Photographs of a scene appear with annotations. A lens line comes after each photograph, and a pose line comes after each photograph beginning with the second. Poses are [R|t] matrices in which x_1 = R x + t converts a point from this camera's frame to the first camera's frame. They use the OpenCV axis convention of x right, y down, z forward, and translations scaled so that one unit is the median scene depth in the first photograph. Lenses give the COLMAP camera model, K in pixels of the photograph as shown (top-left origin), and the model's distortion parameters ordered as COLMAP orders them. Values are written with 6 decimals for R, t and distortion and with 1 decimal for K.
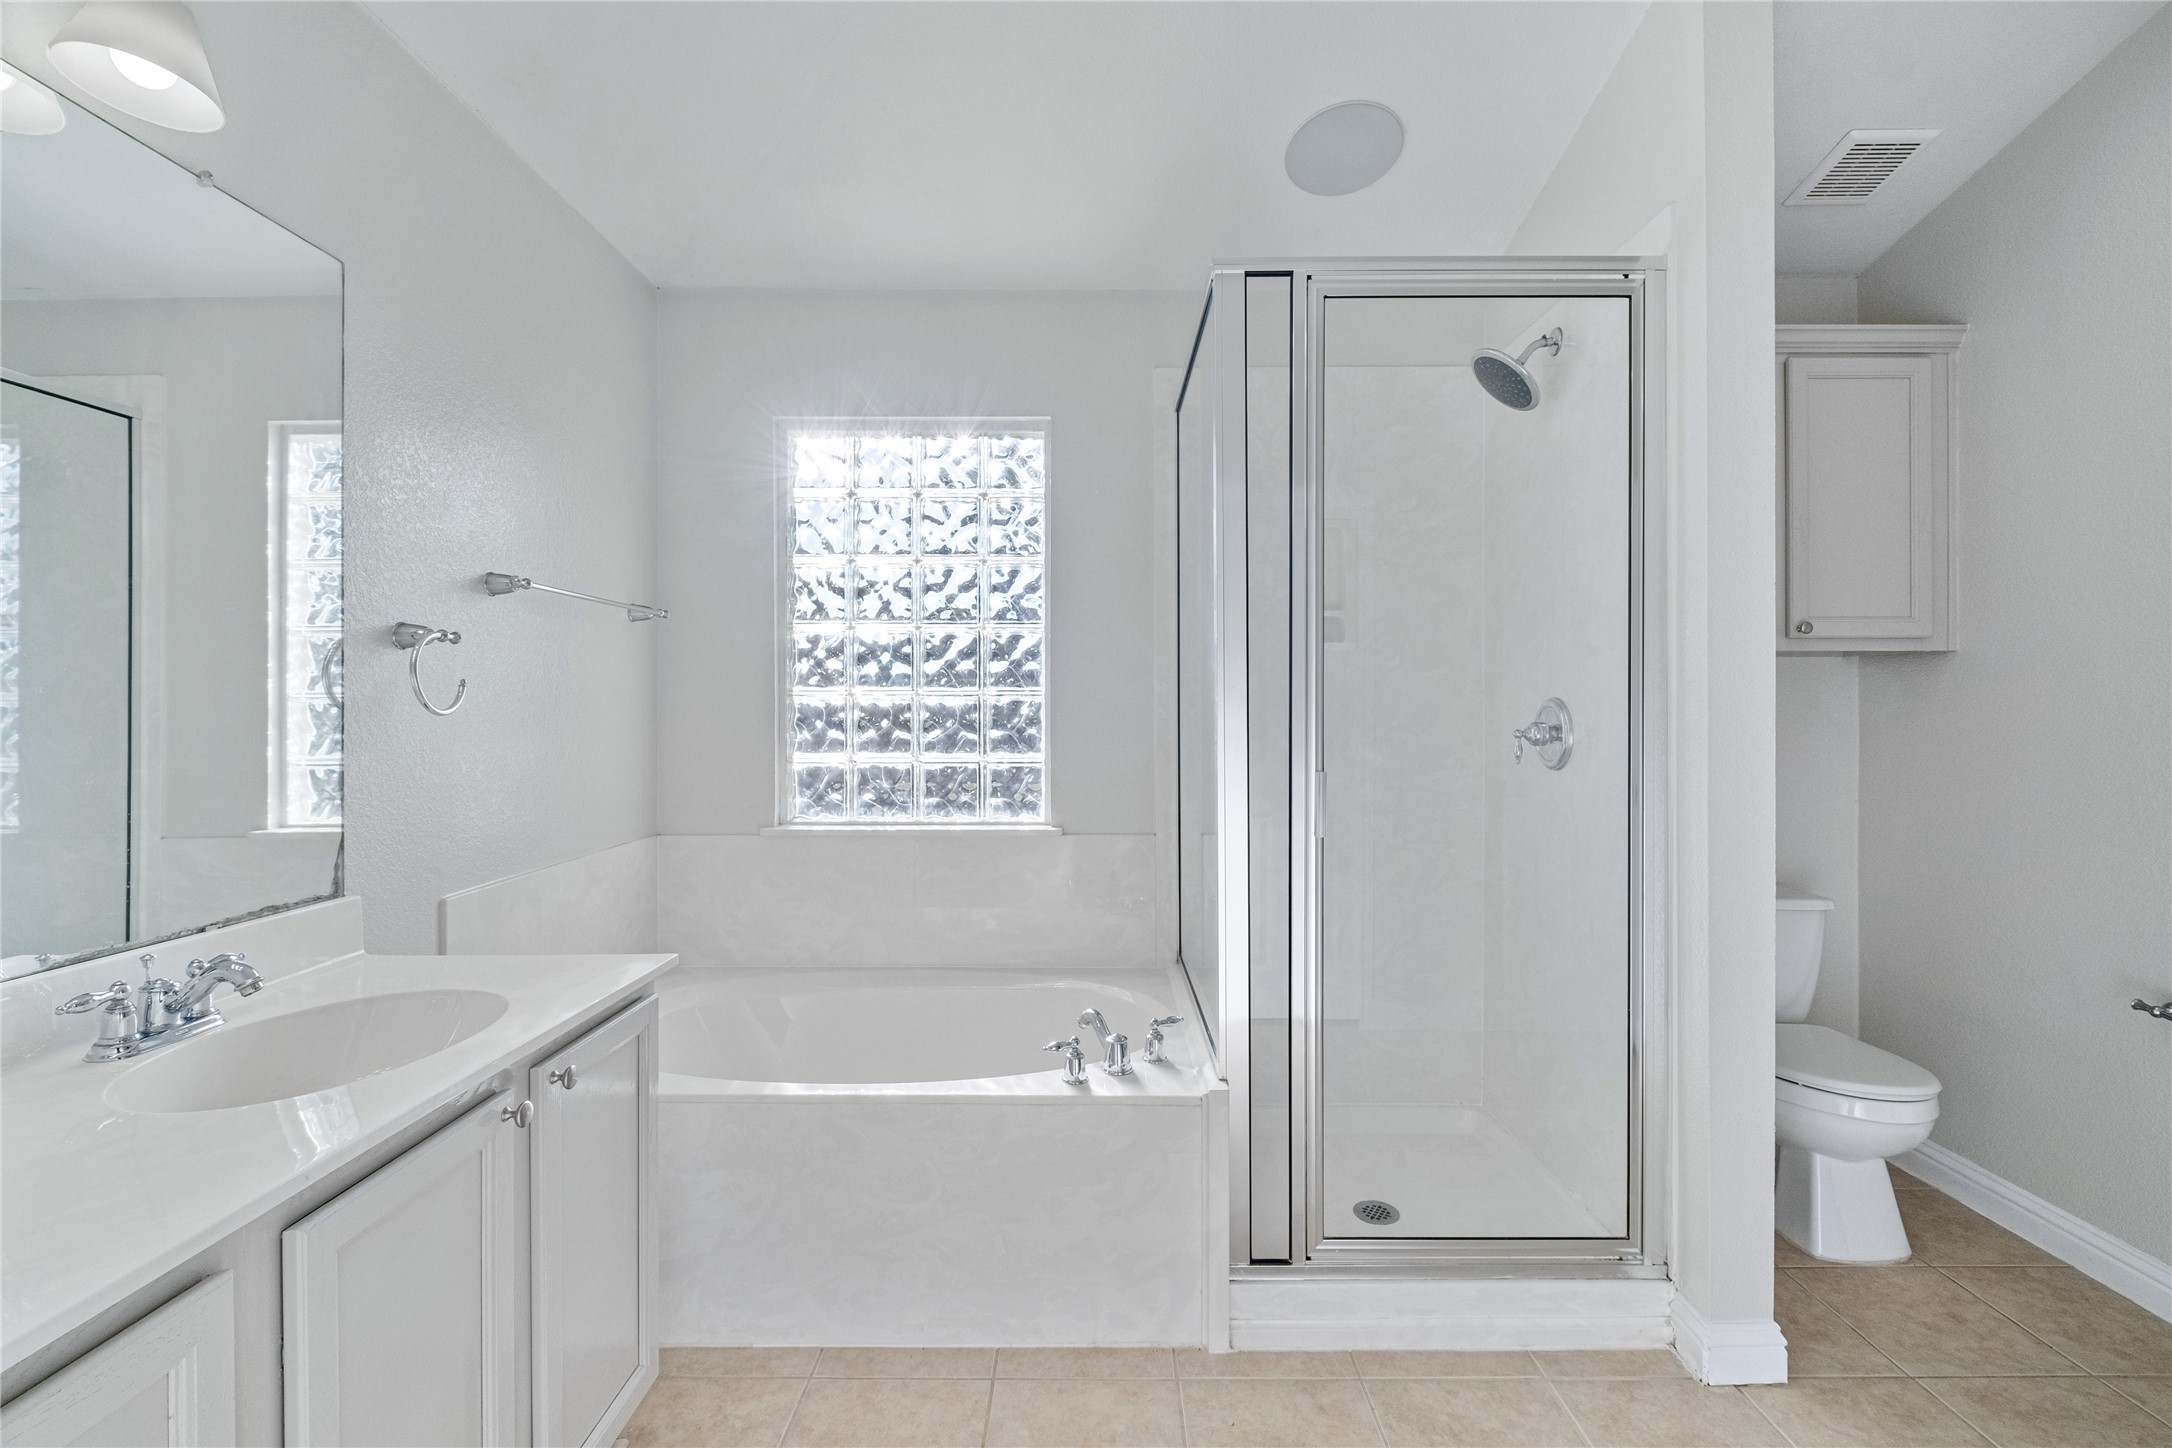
lens RADIAL K [[941.8, 0, 1096.6], [0, 941.8, 716.2], [0, 0, 1]] dist [0.001412, -0.004420]
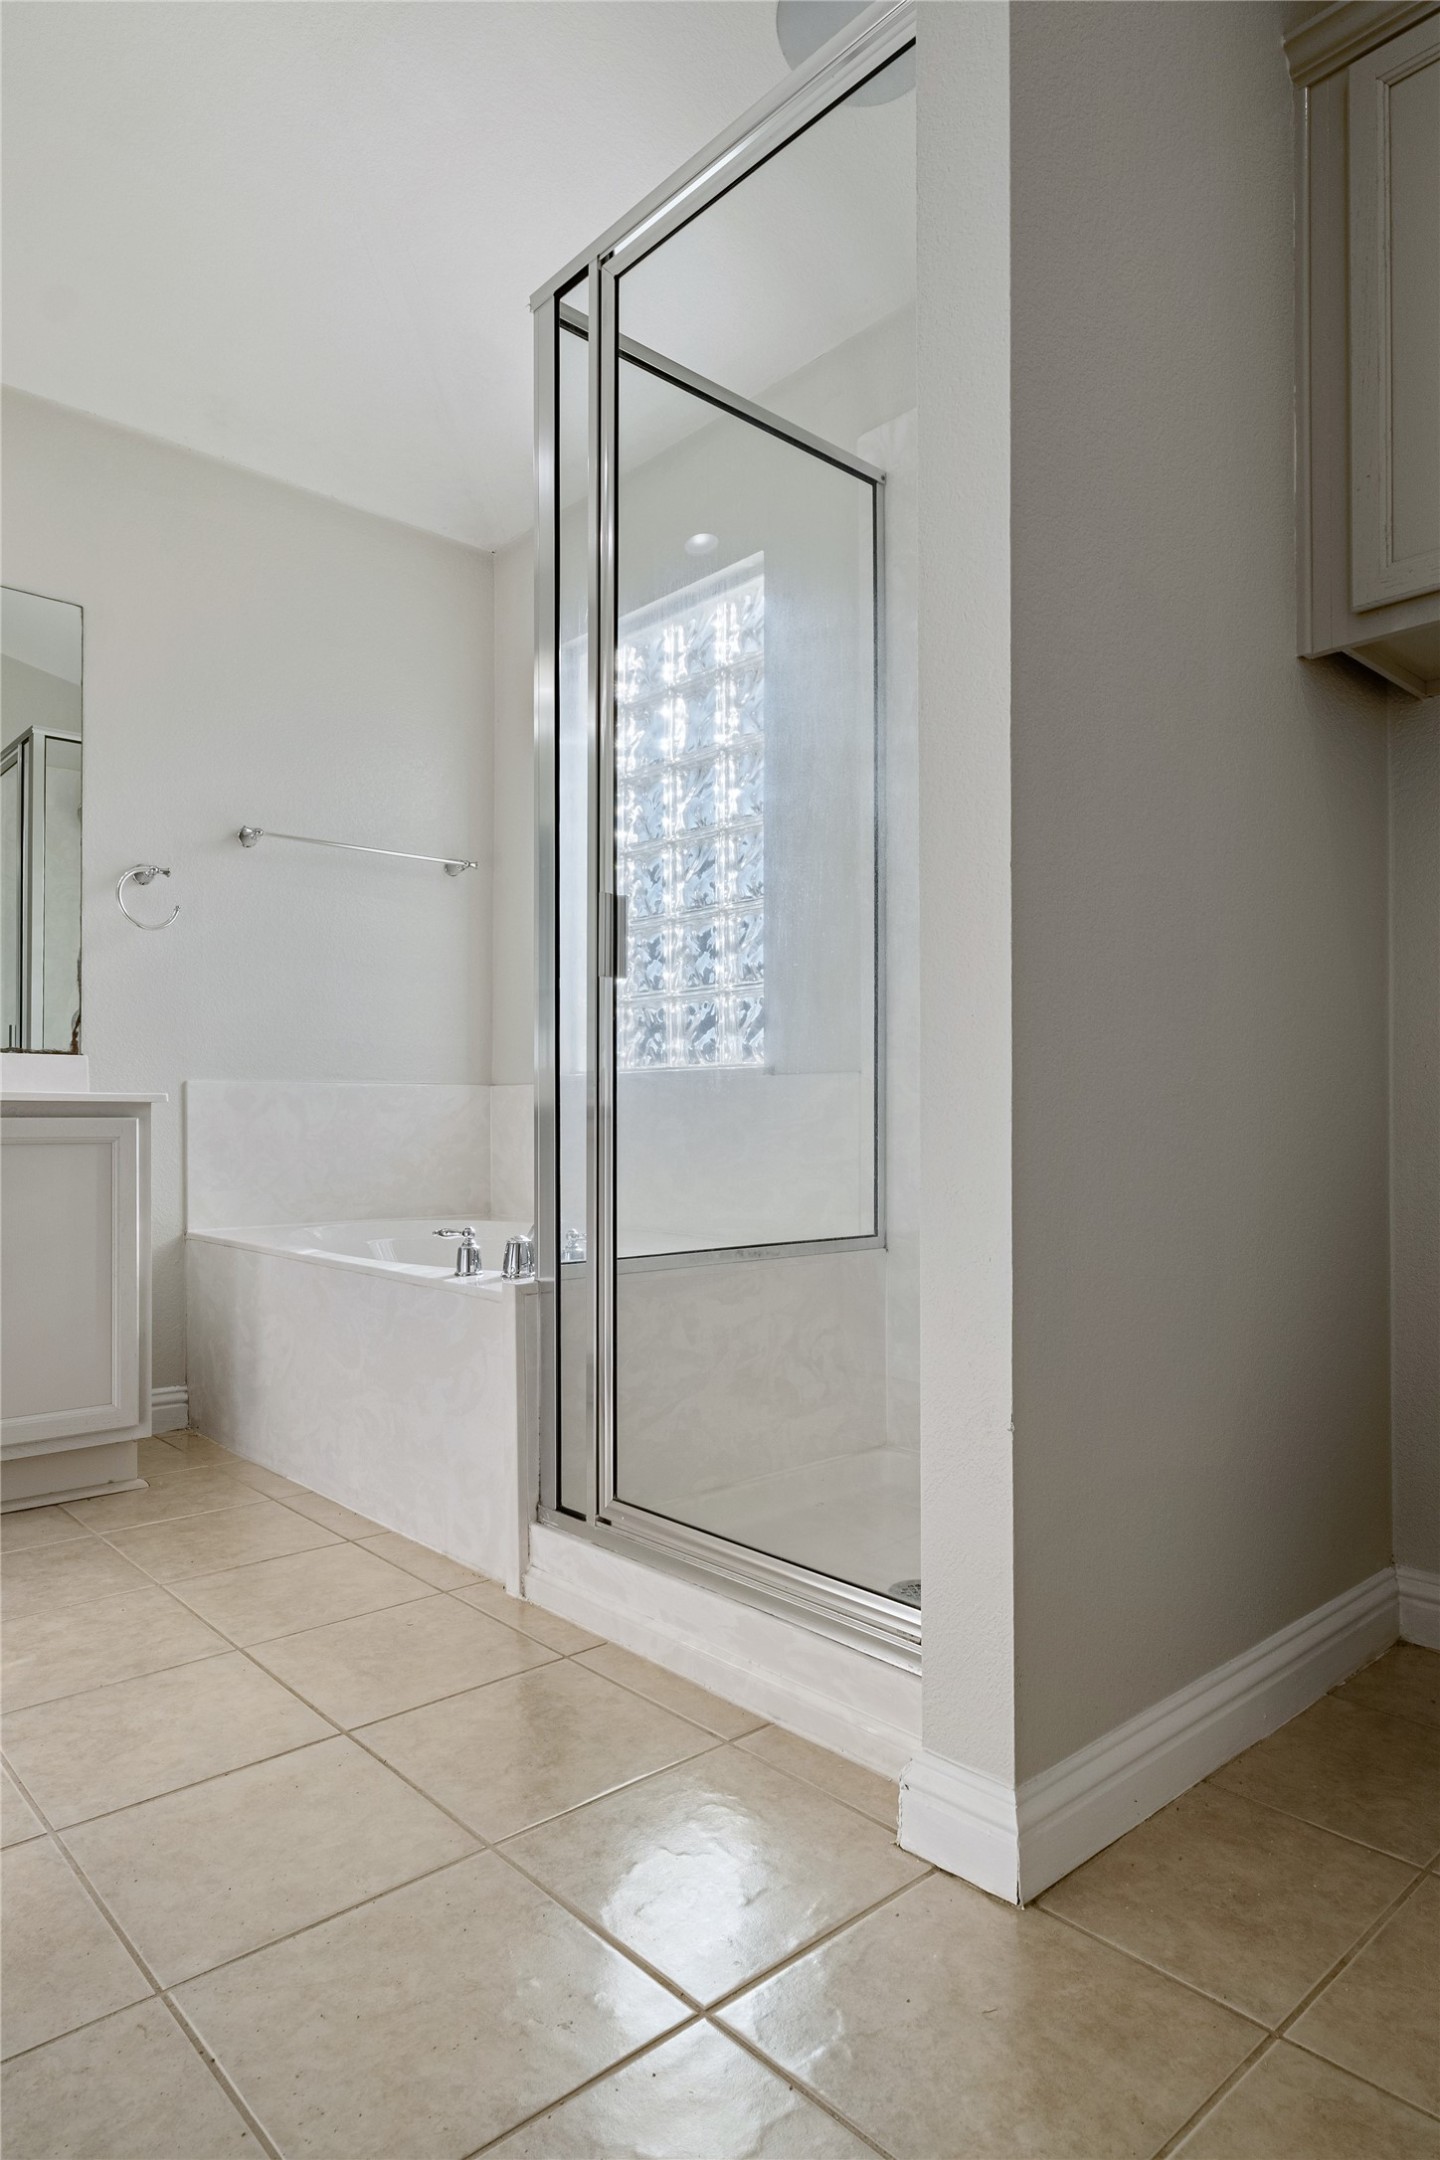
lens RADIAL K [[1287.6, 0, 698.9], [0, 1287.6, 1106.2], [0, 0, 1]] dist [-0.002260, -0.001213]
pose [[0.665428, -0.006147, -0.746436, 1.135873], [-0.001763, 0.999950, -0.009807, 0.255980], [0.746460, 0.007841, 0.665384, 0.364777]]
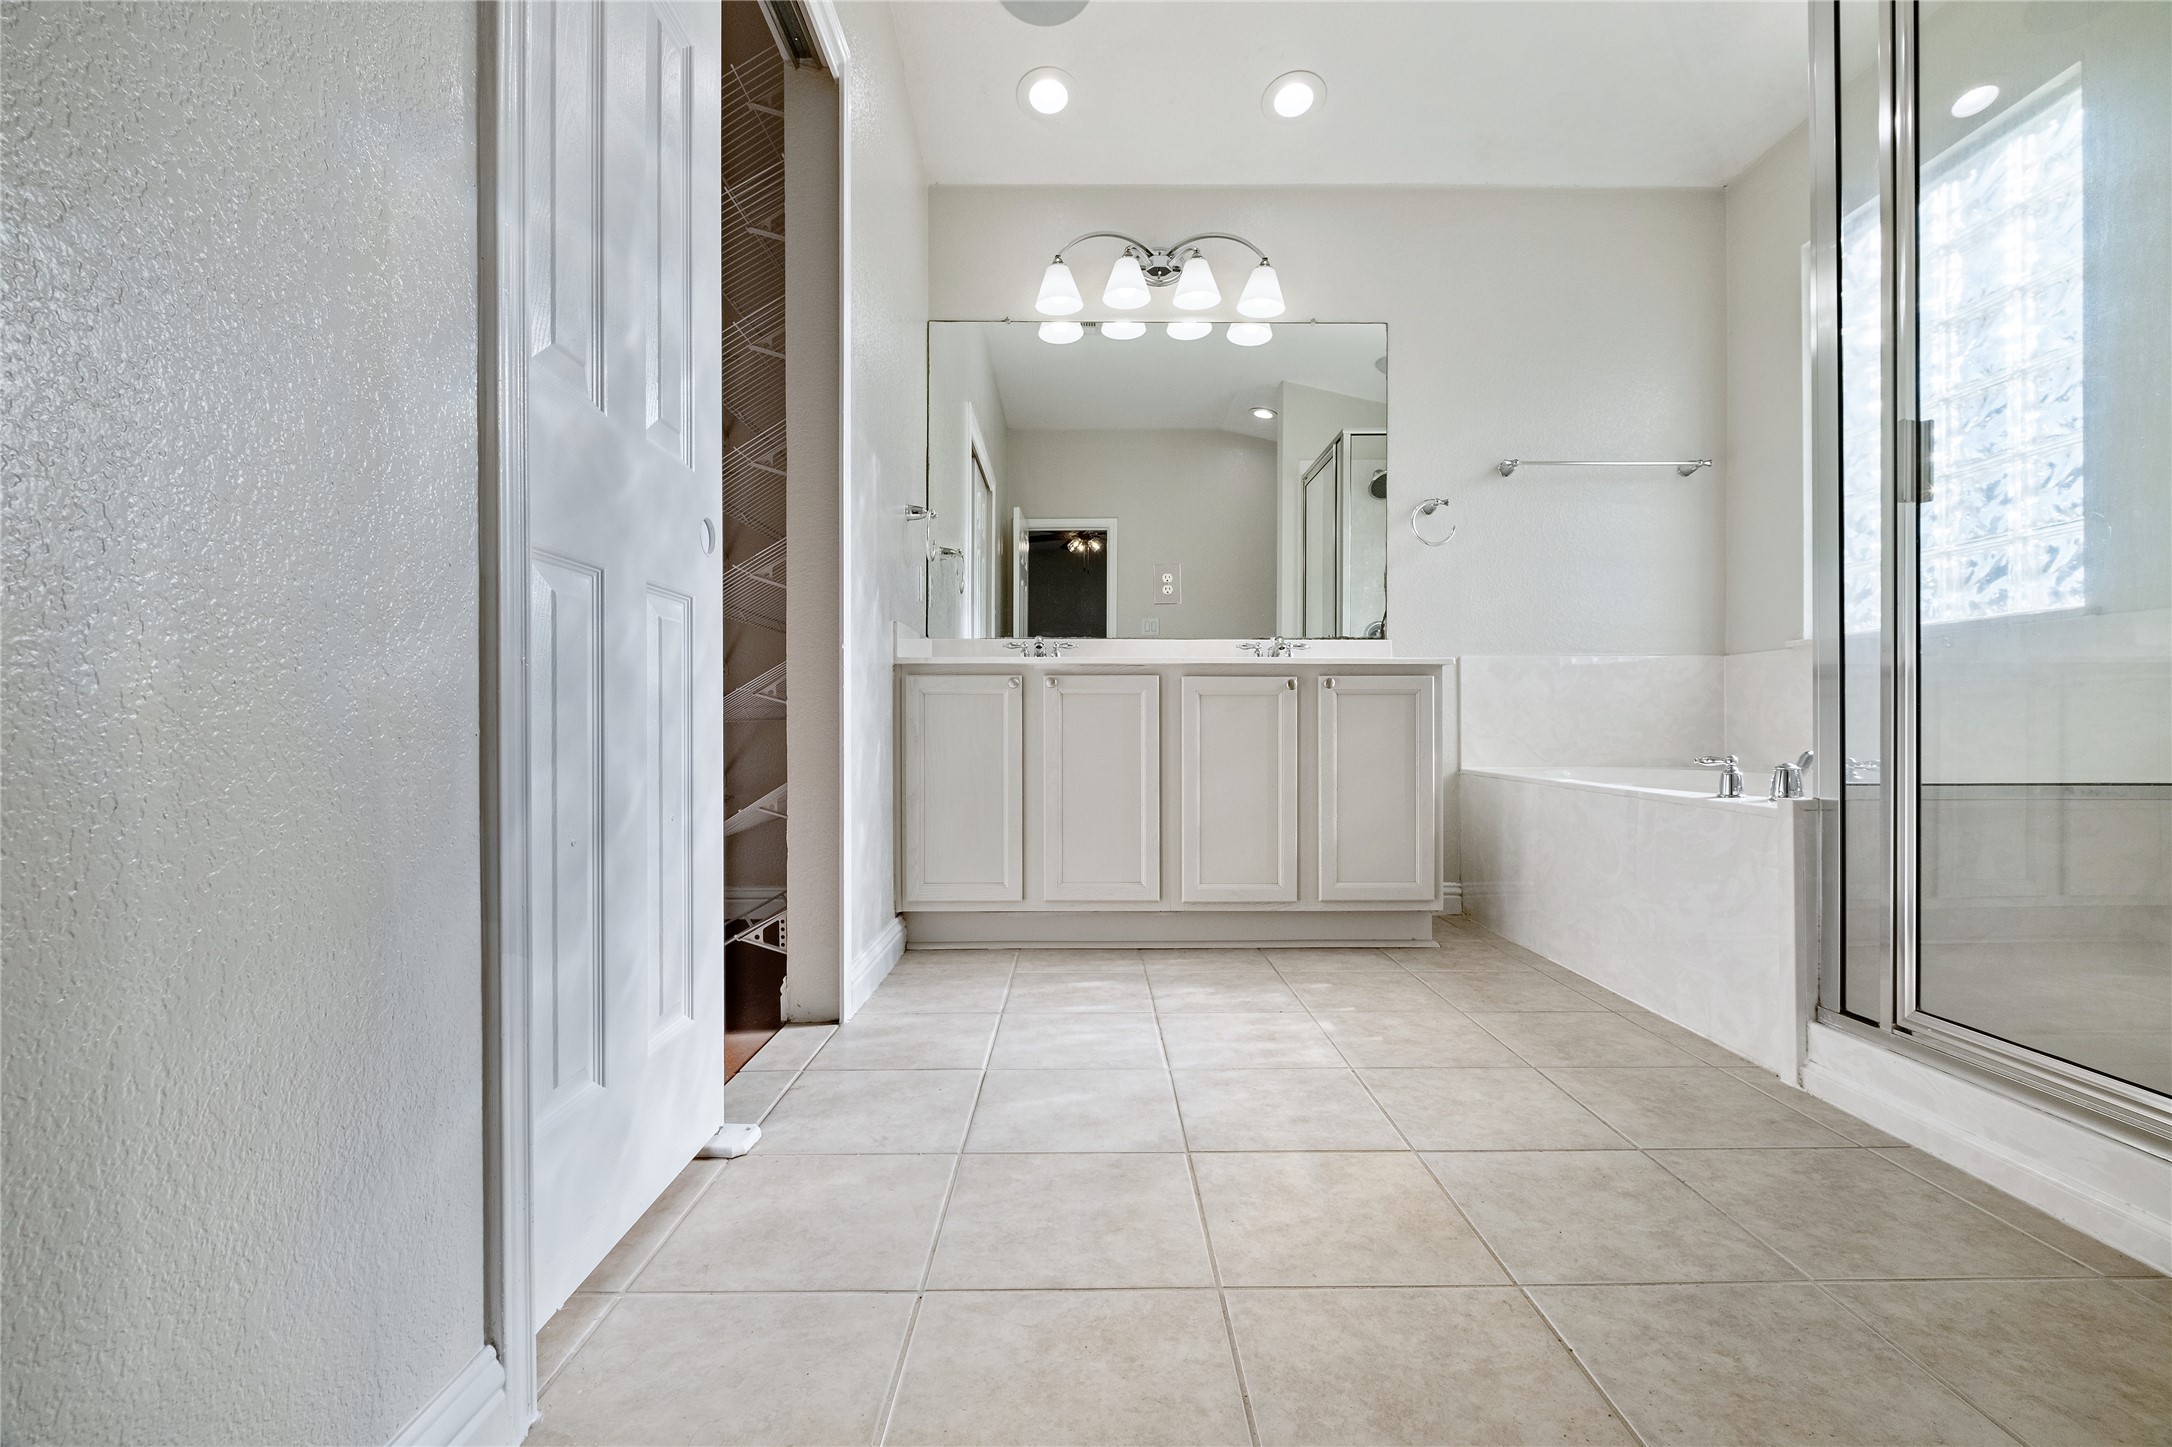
lens RADIAL K [[941.8, 0, 1088.6], [0, 941.8, 718.8], [0, 0, 1]] dist [0.001412, -0.004420]
pose [[0.010624, -0.003464, -0.999938, 1.082897], [-0.002863, 0.999990, -0.003495, 0.329996], [0.999939, 0.002900, 0.010614, 0.307921]]
